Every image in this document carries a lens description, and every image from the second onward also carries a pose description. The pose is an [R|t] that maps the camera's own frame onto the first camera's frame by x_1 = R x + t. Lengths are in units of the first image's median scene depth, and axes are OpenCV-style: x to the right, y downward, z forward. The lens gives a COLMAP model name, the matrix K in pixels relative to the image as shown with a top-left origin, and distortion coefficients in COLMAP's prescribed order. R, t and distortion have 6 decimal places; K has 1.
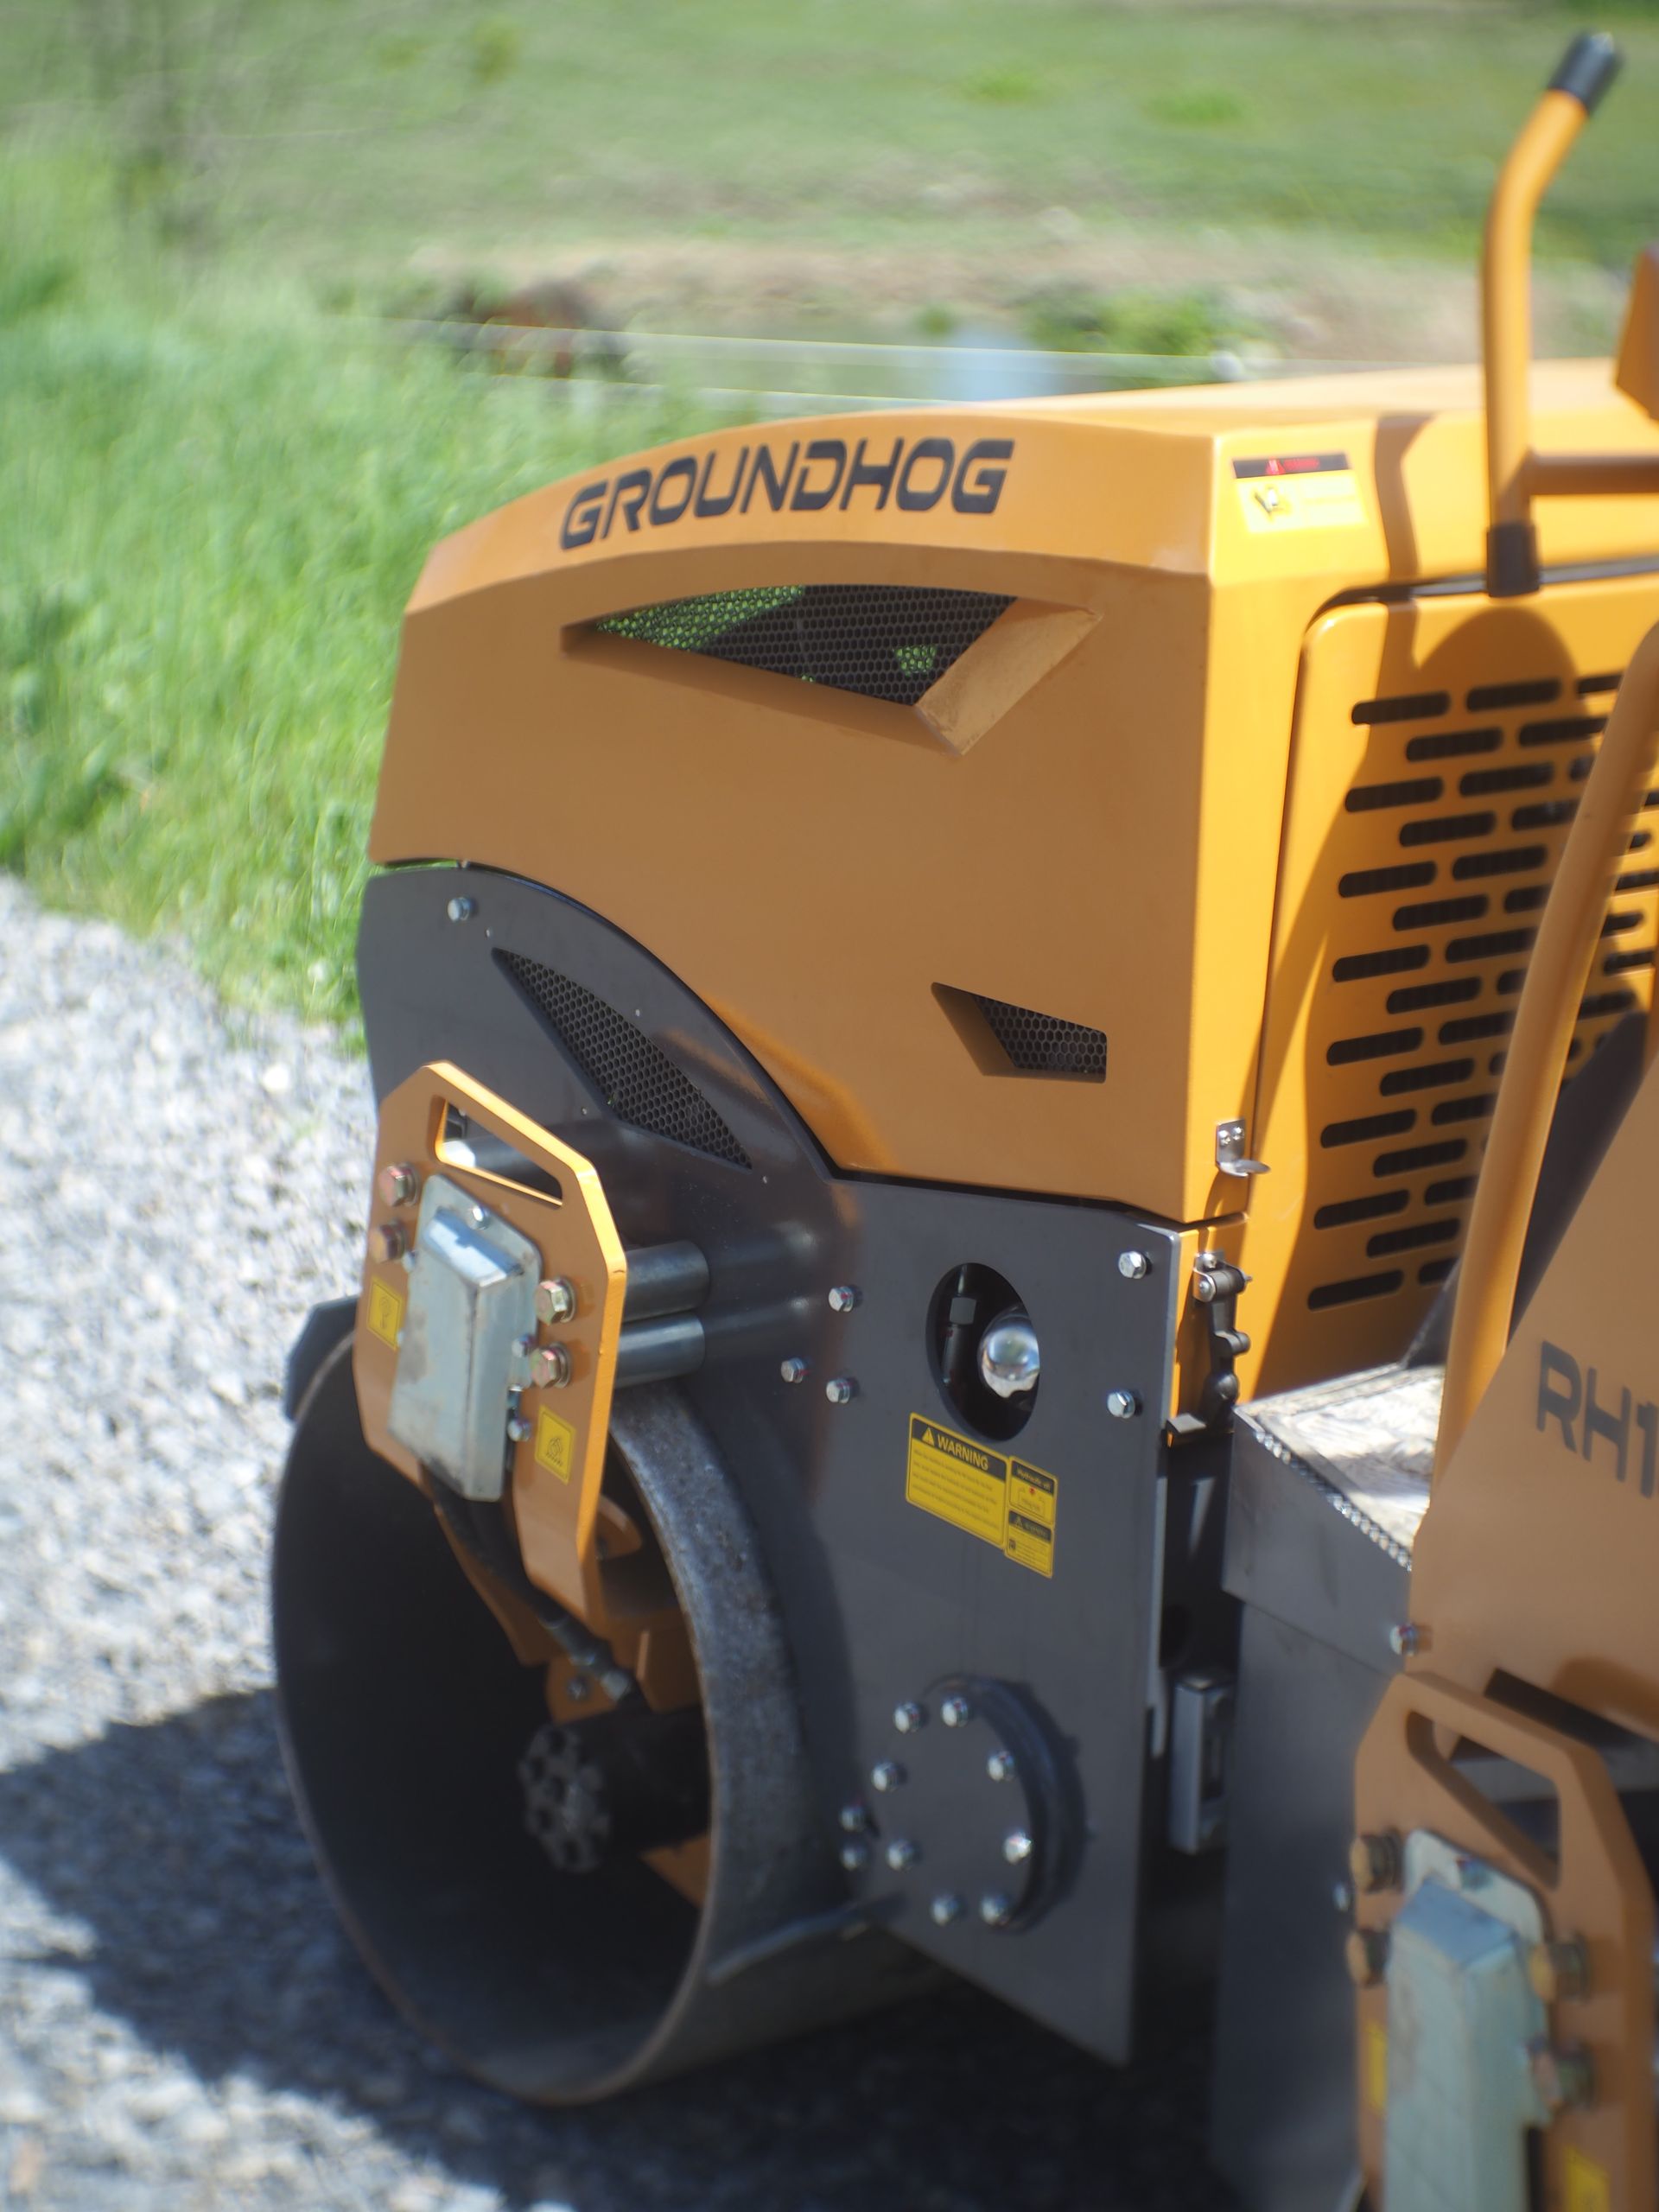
lens RADIAL K [[4632.5, 0, 829.5], [0, 4632.5, 1106.0], [0, 0, 1]] dist [0.070214, 0.375193]
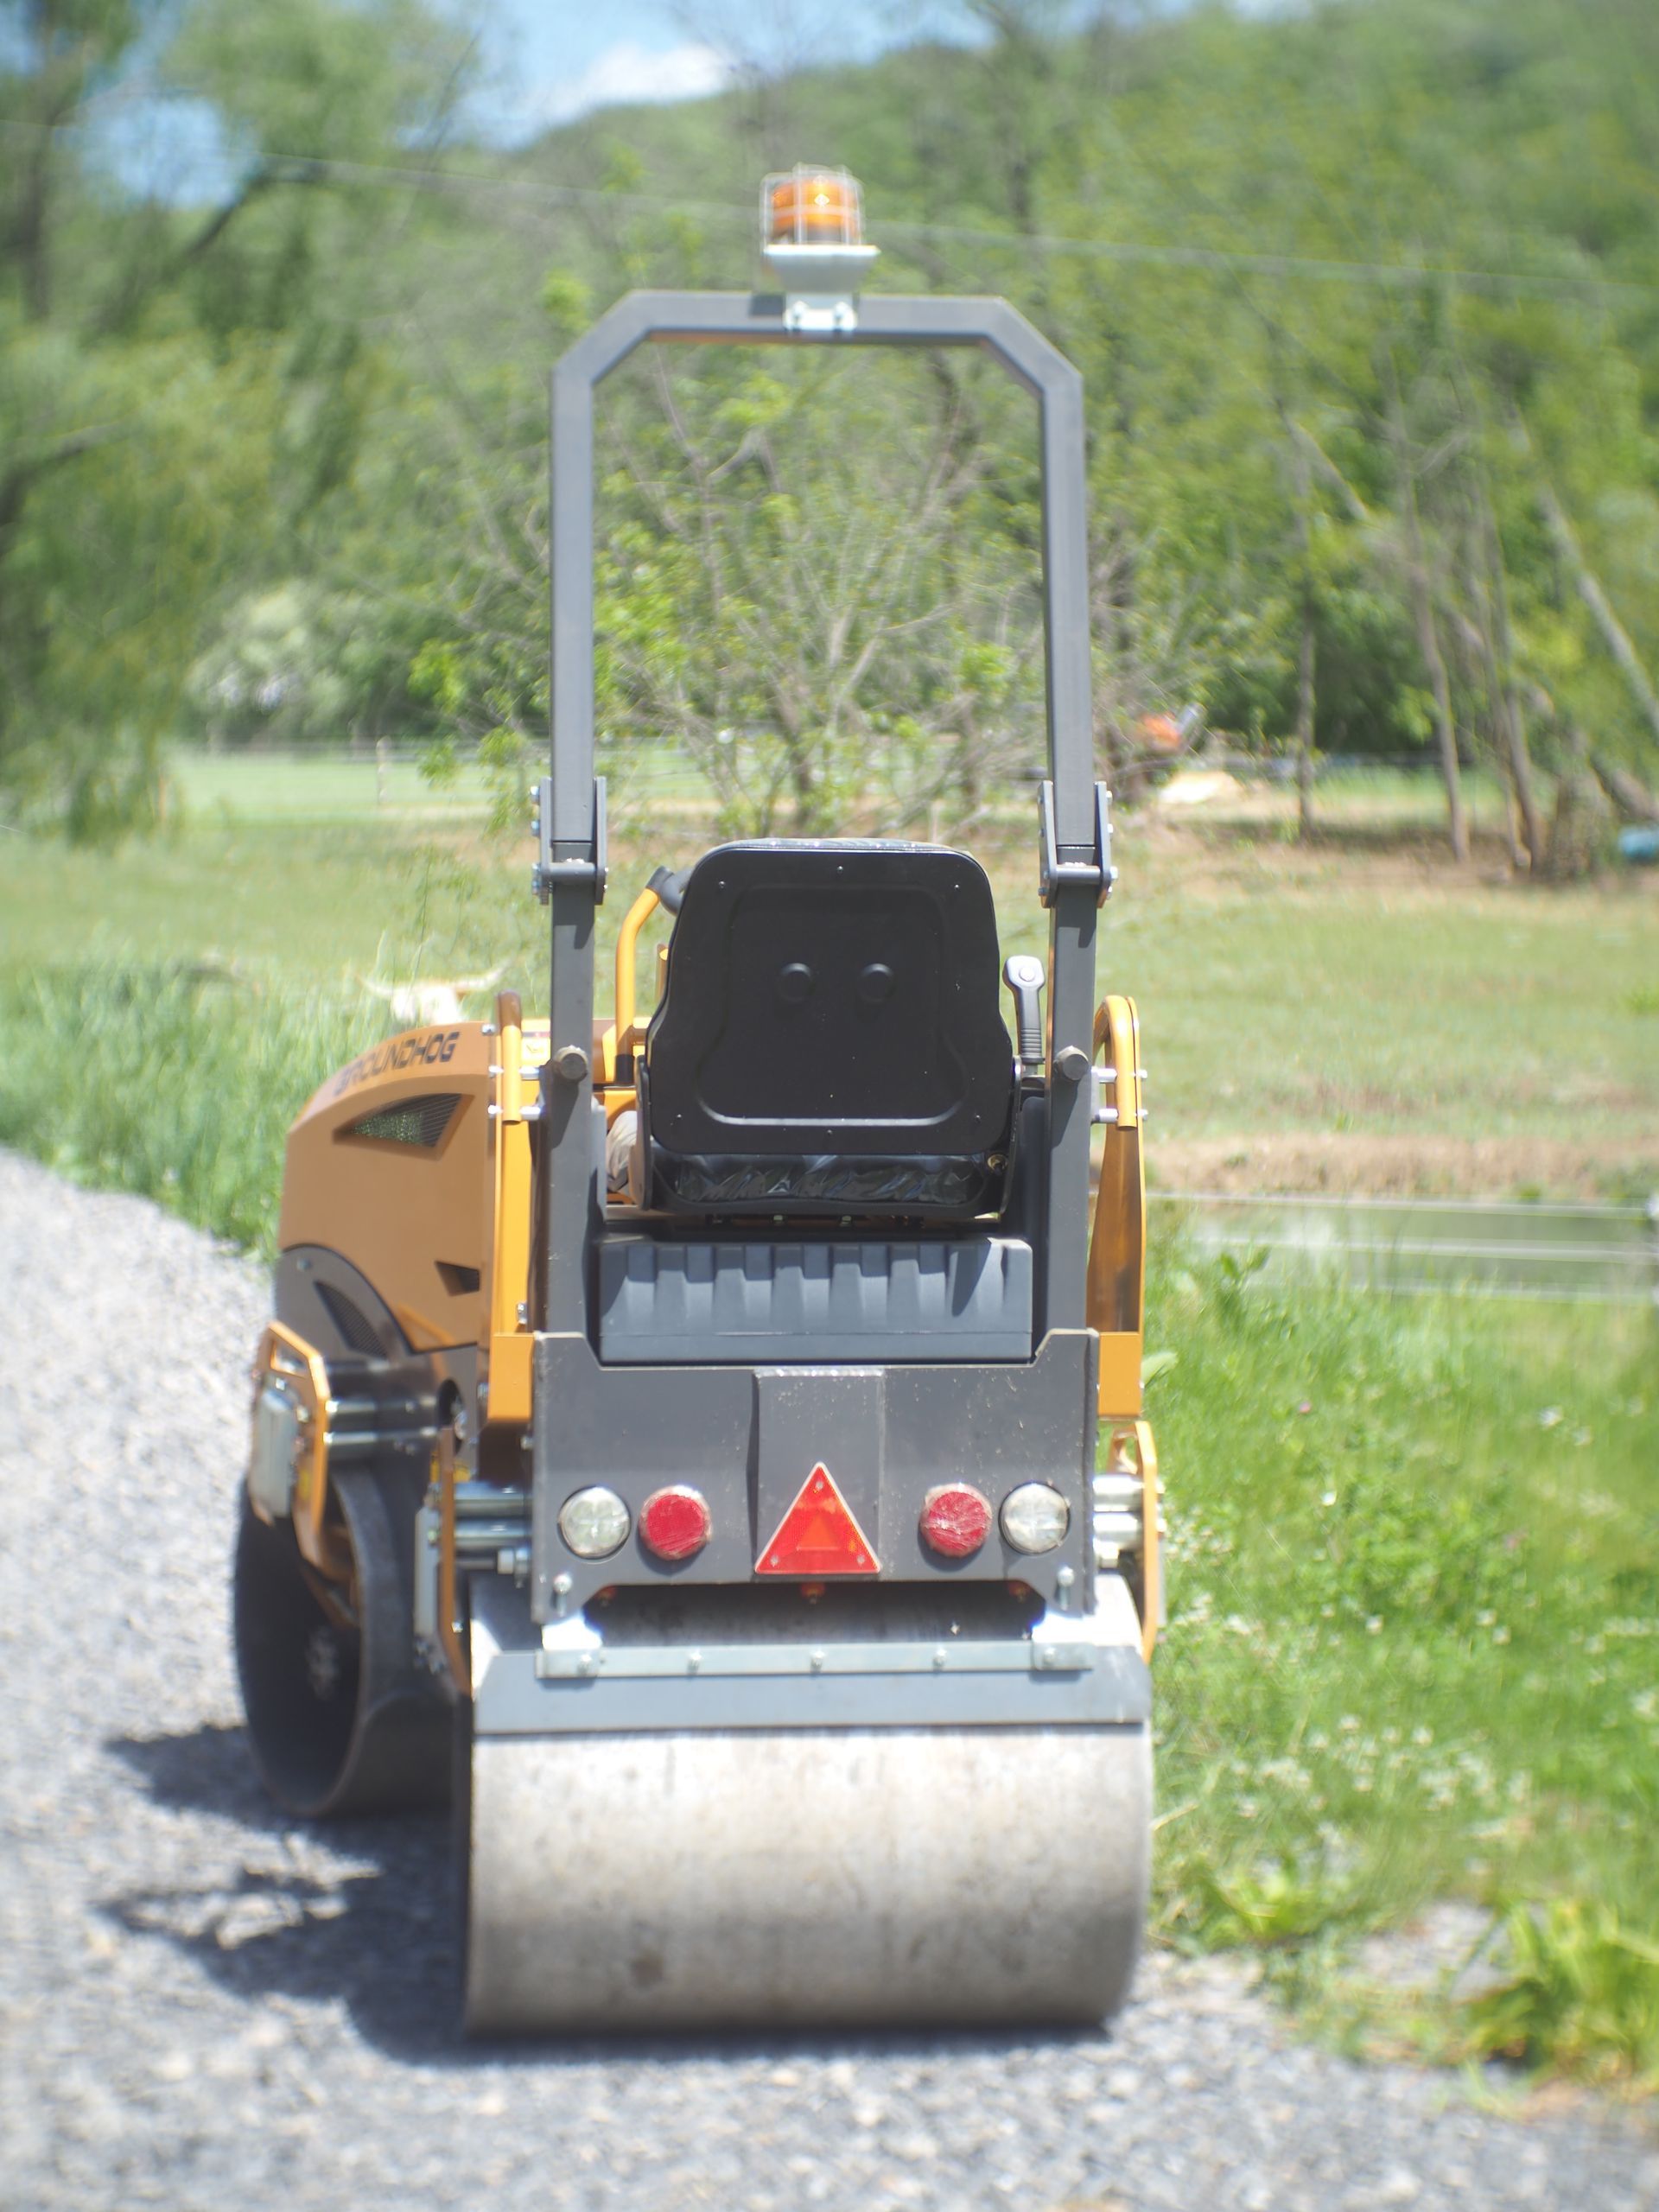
lens RADIAL K [[4632.5, 0, 829.5], [0, 4632.5, 1106.0], [0, 0, 1]] dist [0.070214, 0.375193]
pose [[0.983849, -0.008540, -0.178797, 0.642287], [-0.026969, 0.980388, -0.195225, 0.351643], [0.176957, 0.196894, 0.964323, -1.256067]]
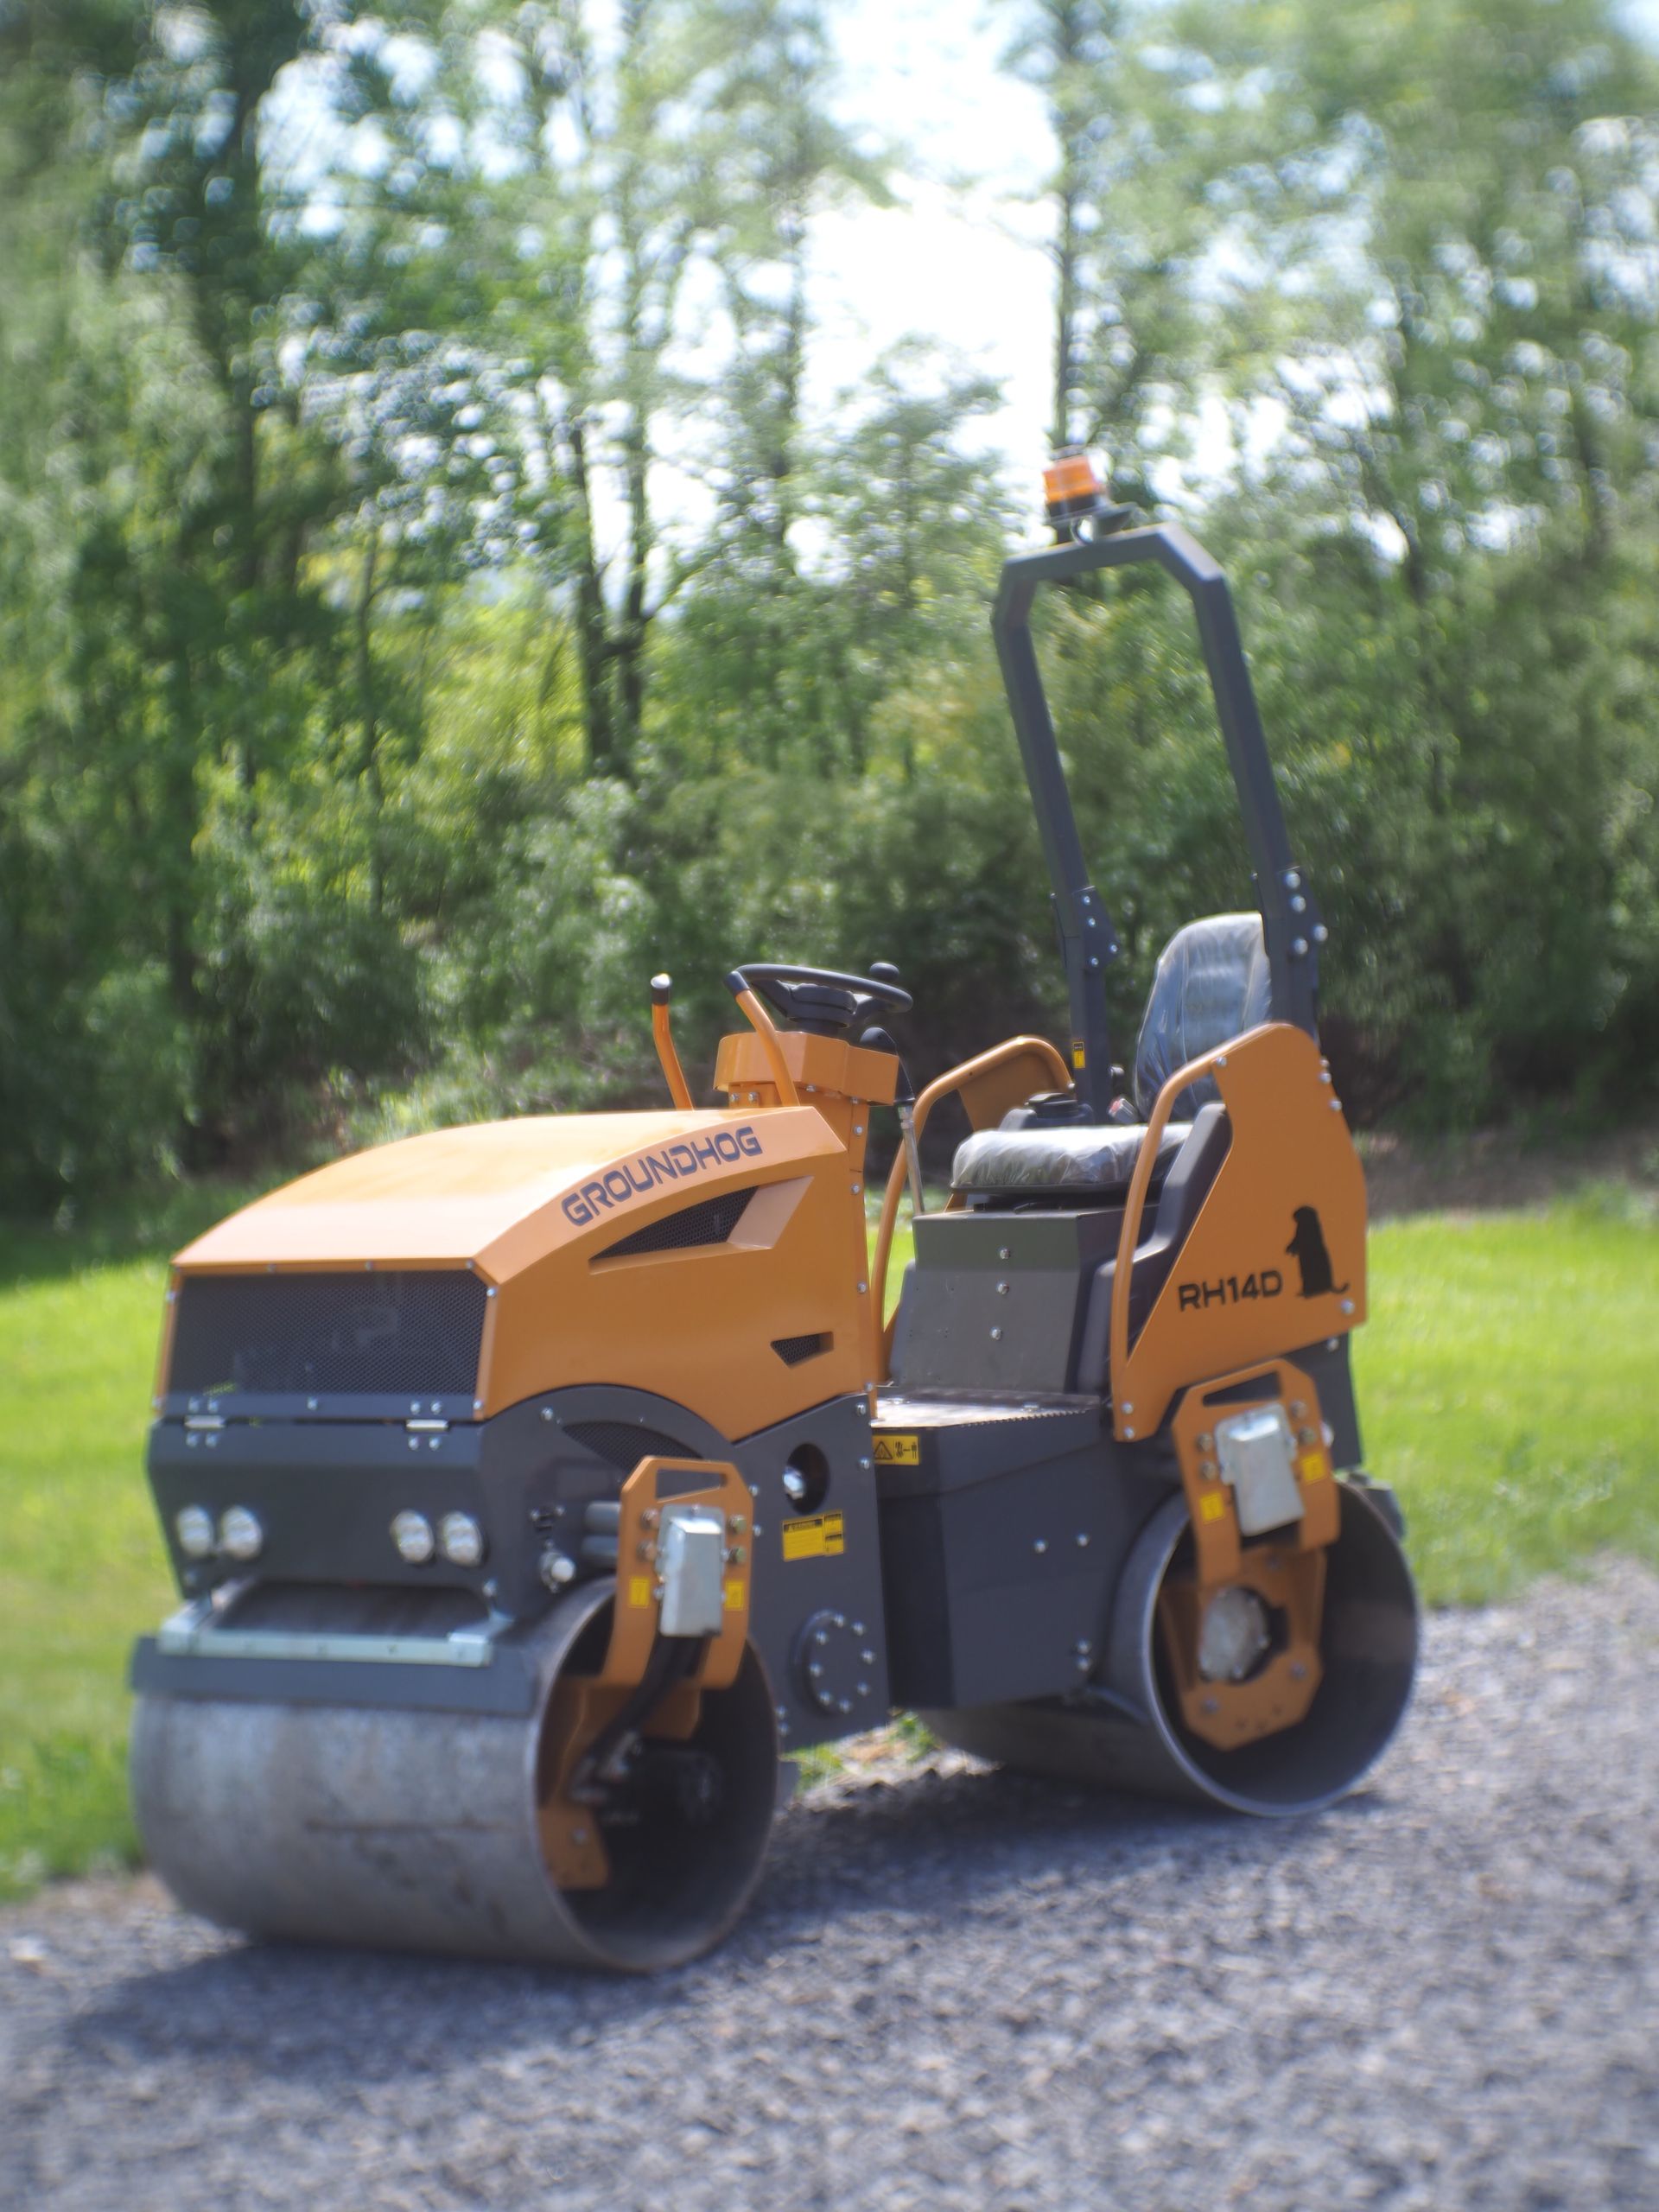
lens RADIAL K [[4632.5, 0, 829.5], [0, 4632.5, 1106.0], [0, 0, 1]] dist [0.070214, 0.375193]
pose [[-0.237397, -0.036534, 0.970725, -2.406127], [0.304870, 0.946002, 0.110161, -0.412298], [-0.922332, 0.322097, -0.213440, 1.460201]]
